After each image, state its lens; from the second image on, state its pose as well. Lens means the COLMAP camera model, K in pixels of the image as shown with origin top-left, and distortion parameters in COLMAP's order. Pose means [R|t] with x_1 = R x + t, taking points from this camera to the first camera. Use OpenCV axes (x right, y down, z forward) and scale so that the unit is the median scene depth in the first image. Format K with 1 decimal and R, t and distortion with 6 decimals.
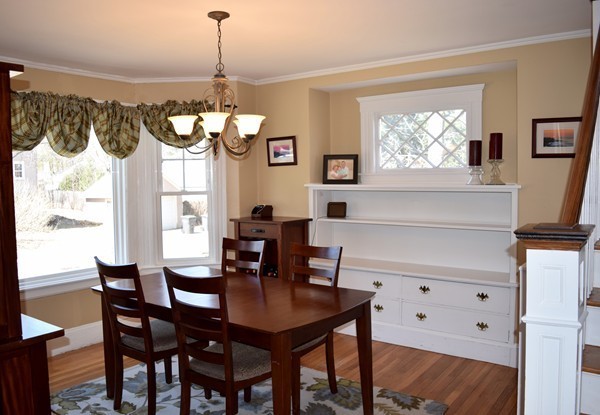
lens RADIAL K [[489.8, 0, 287.6], [0, 489.8, 207.1], [0, 0, 1]] dist [-0.090074, 0.000995]
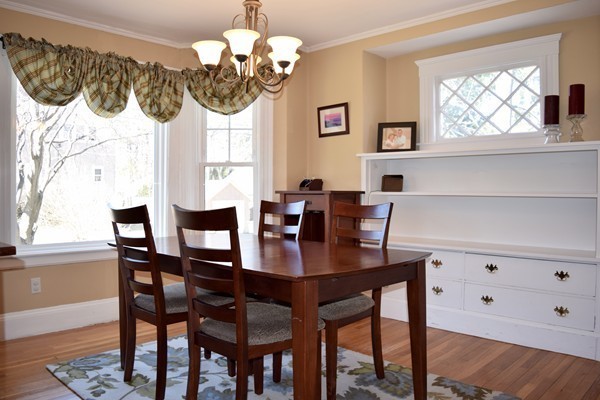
lens RADIAL K [[470.2, 0, 300.0], [0, 470.2, 200.0], [0, 0, 1]] dist [-0.091761, 0.008557]
pose [[0.993464, 0.017444, -0.112810, 0.035847], [-0.022092, 0.998952, -0.040091, 0.093384], [0.111992, 0.042321, 0.992807, 0.146858]]
